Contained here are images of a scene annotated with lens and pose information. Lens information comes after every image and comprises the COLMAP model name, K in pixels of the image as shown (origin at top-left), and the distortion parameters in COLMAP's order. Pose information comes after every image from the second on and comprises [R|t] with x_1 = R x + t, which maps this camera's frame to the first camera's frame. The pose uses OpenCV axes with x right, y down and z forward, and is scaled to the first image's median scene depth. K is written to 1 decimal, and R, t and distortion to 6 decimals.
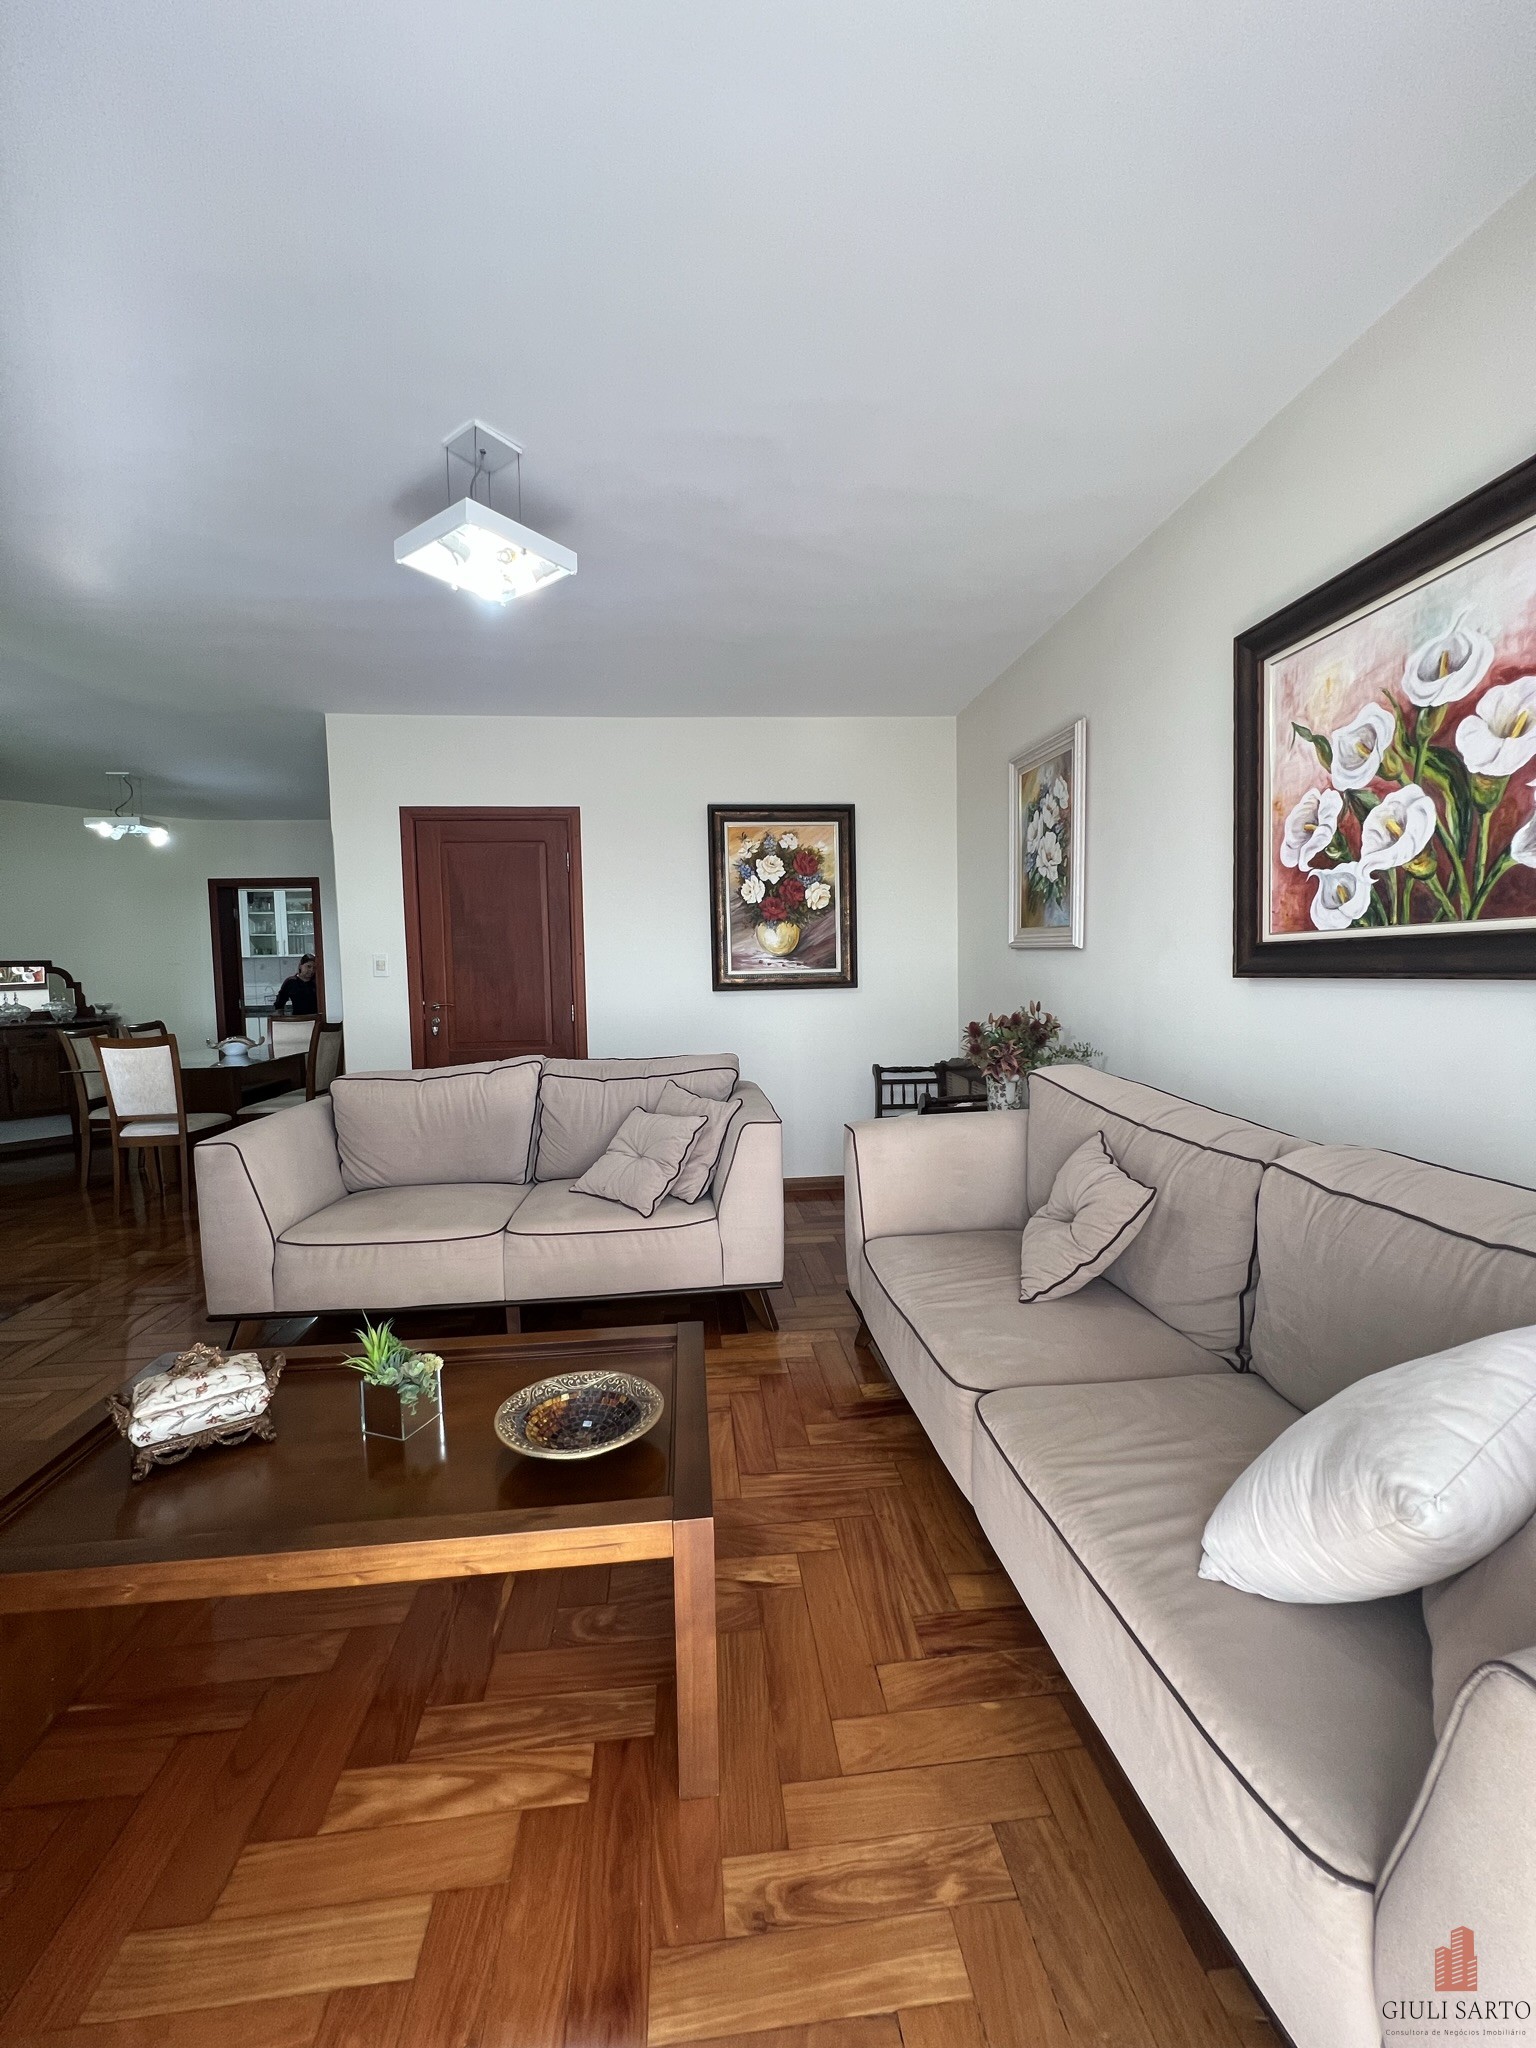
lens RADIAL K [[819.3, 0, 763.9], [0, 819.3, 1023.6], [0, 0, 1]] dist [-0.001776, -0.000024]
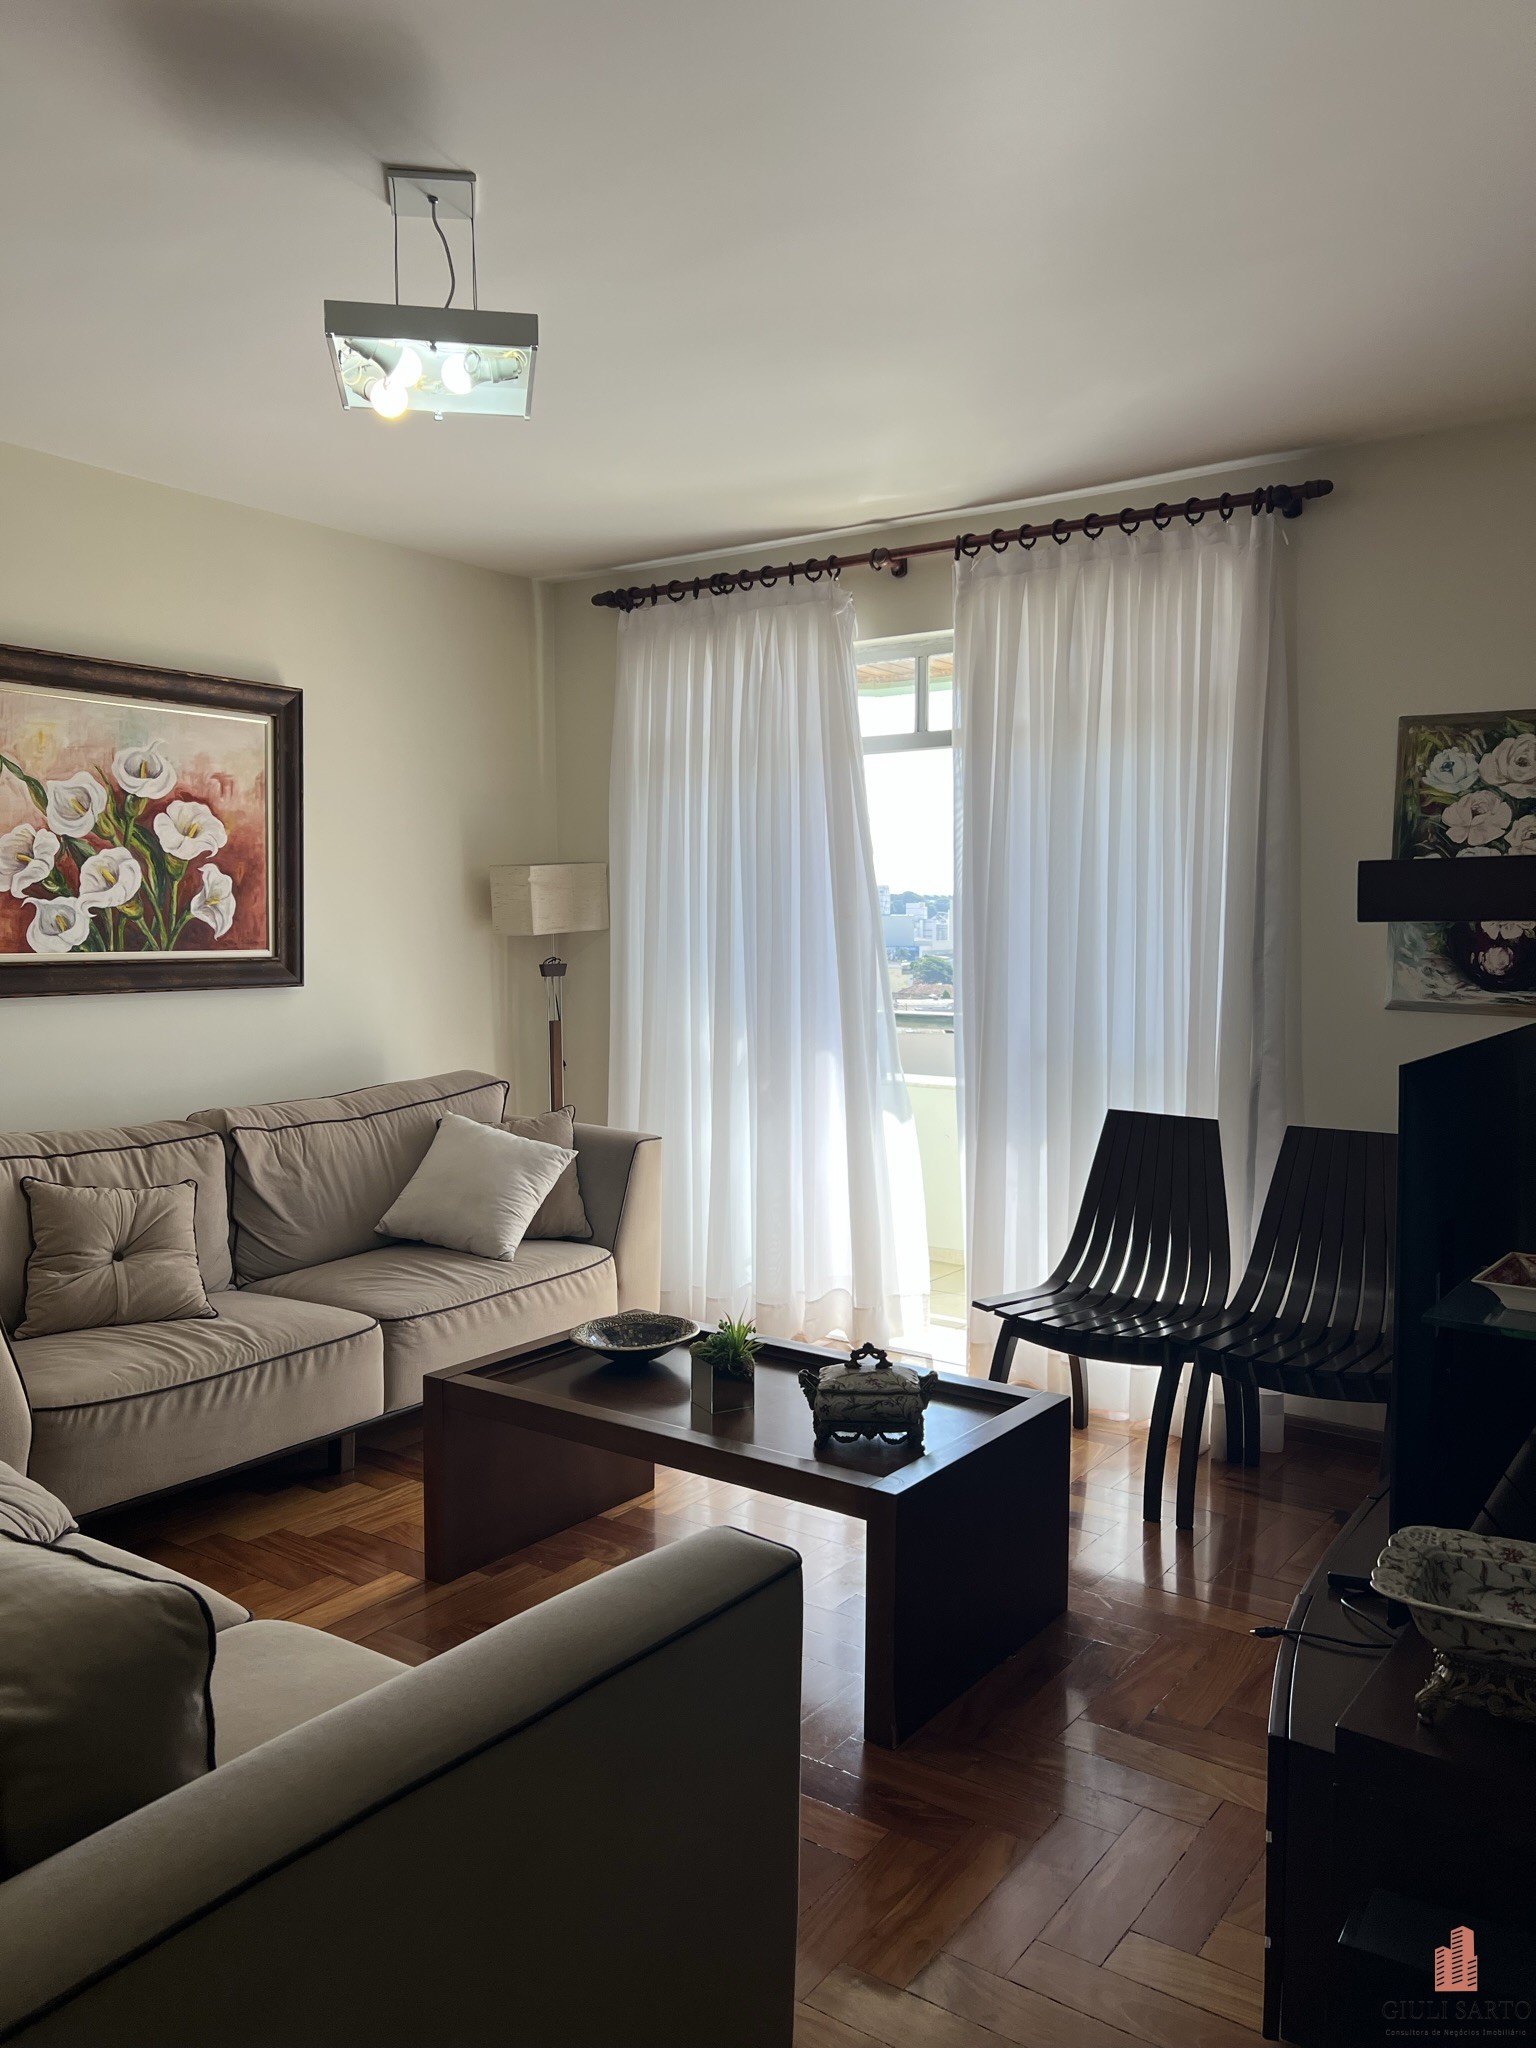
lens RADIAL K [[1536.6, 0, 777.7], [0, 1536.6, 1027.7], [0, 0, 1]] dist [0.064978, -0.112535]
pose [[-0.752708, -0.026946, 0.657802, -1.534821], [0.054482, 0.993185, 0.103027, -0.184718], [-0.656096, 0.113388, -0.746111, 2.024805]]
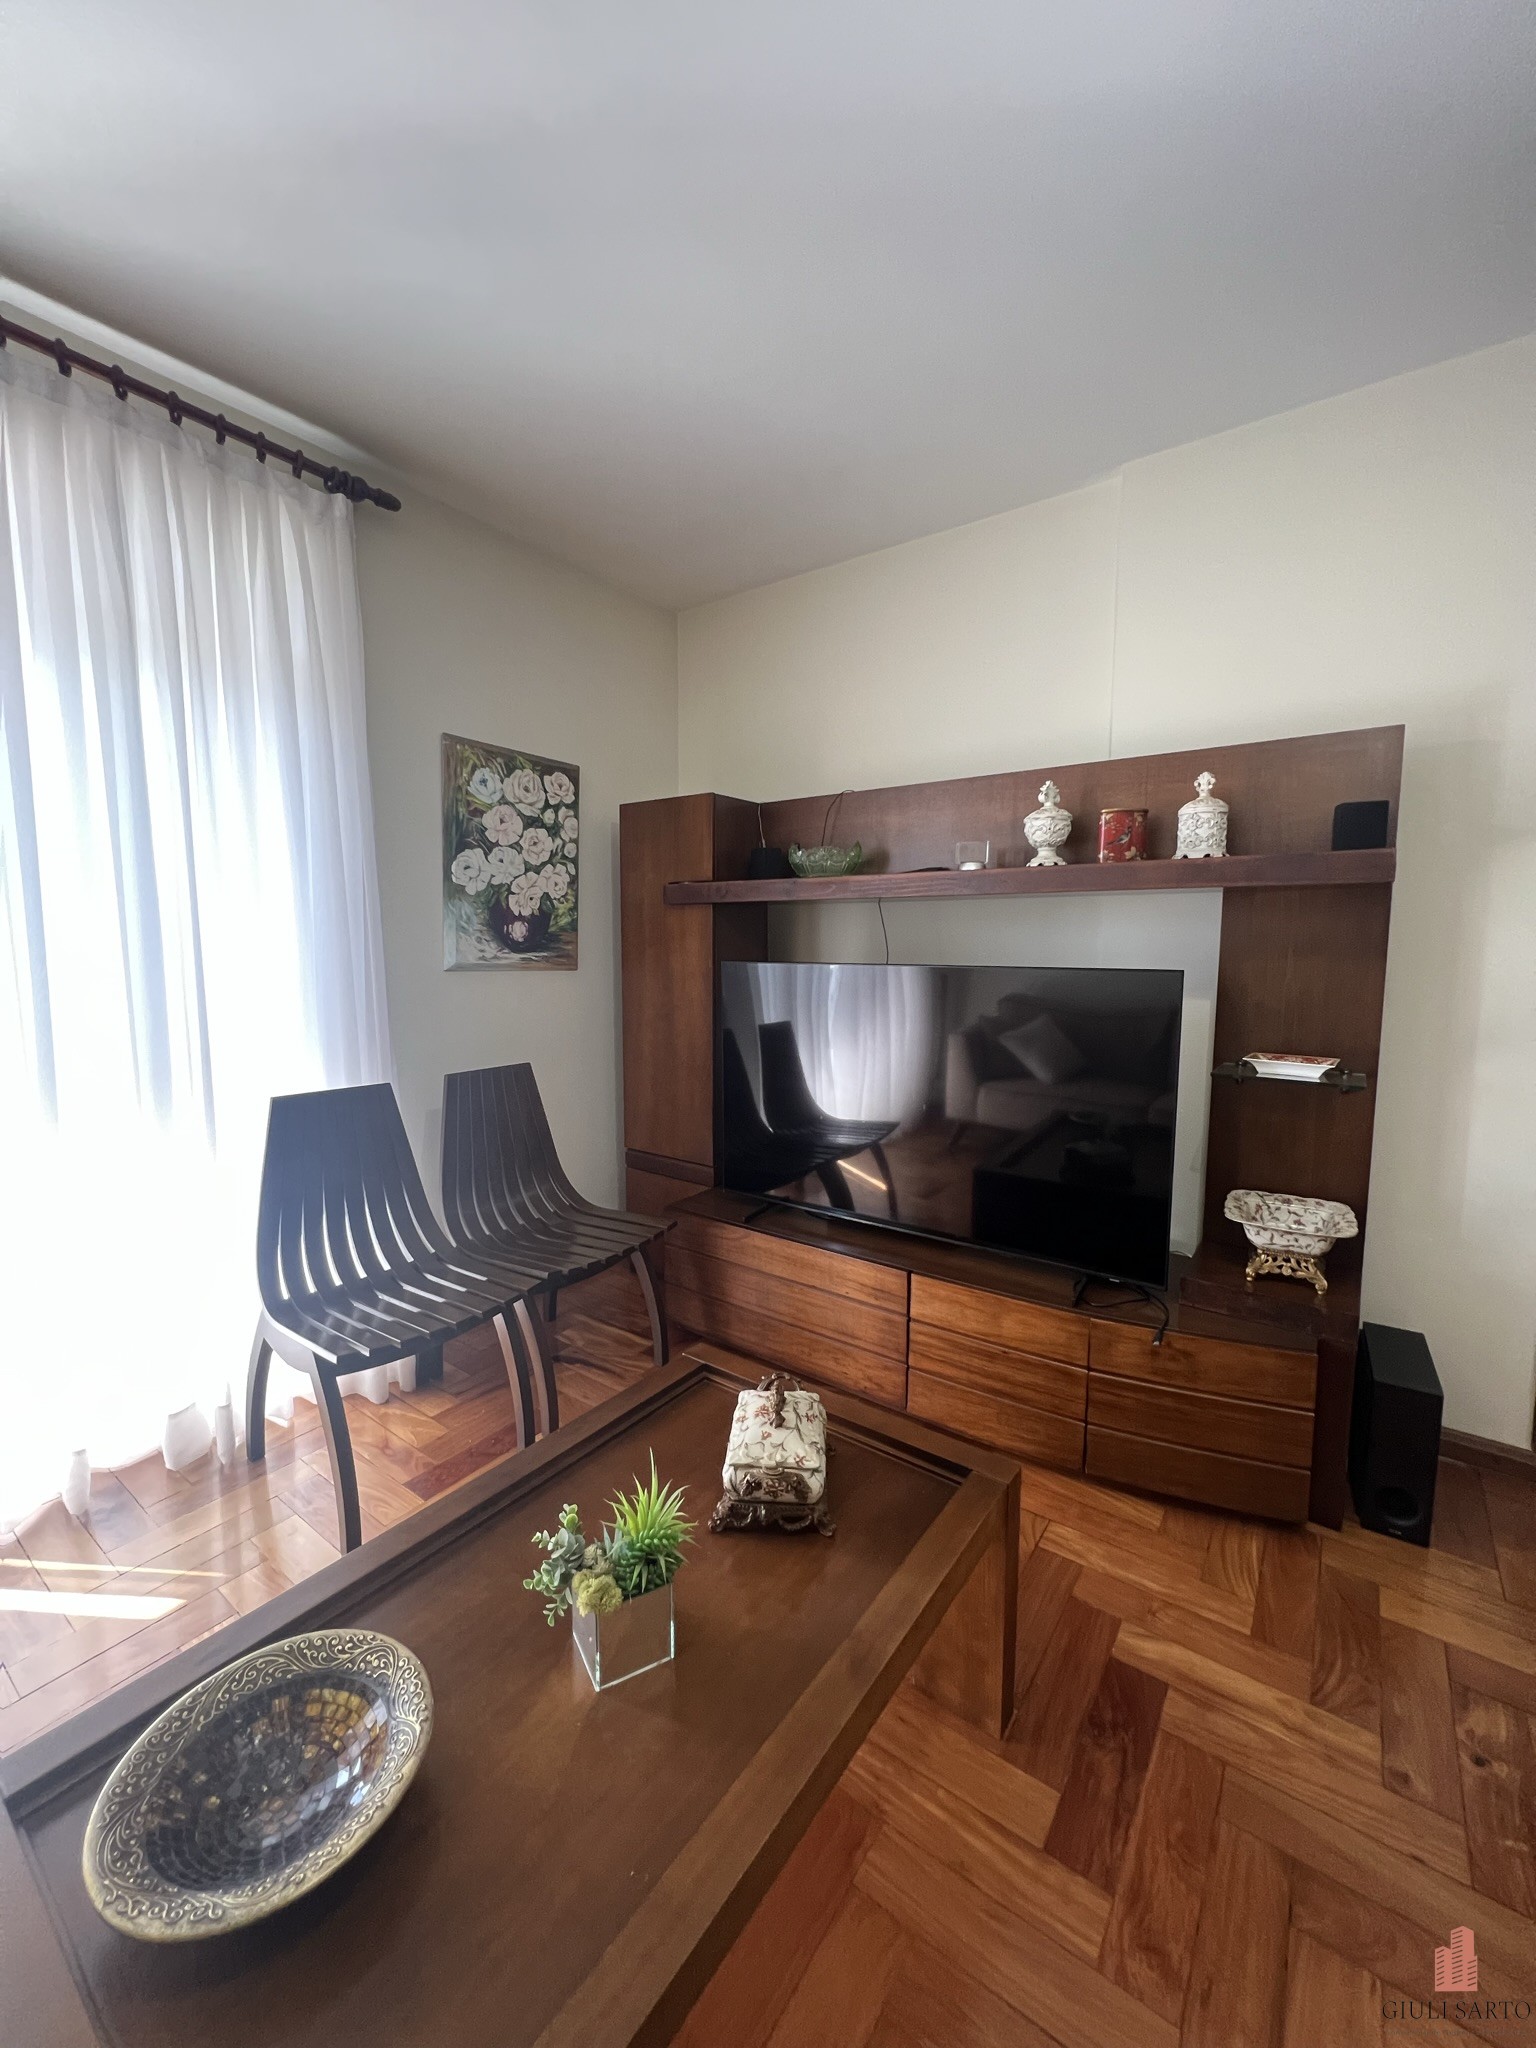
lens RADIAL K [[819.3, 0, 763.9], [0, 819.3, 1023.6], [0, 0, 1]] dist [-0.001776, -0.000024]
pose [[-0.669571, 0.092415, -0.736977, -0.065163], [-0.038086, 0.986652, 0.158326, -0.097245], [0.741771, 0.134079, -0.657114, 1.207878]]
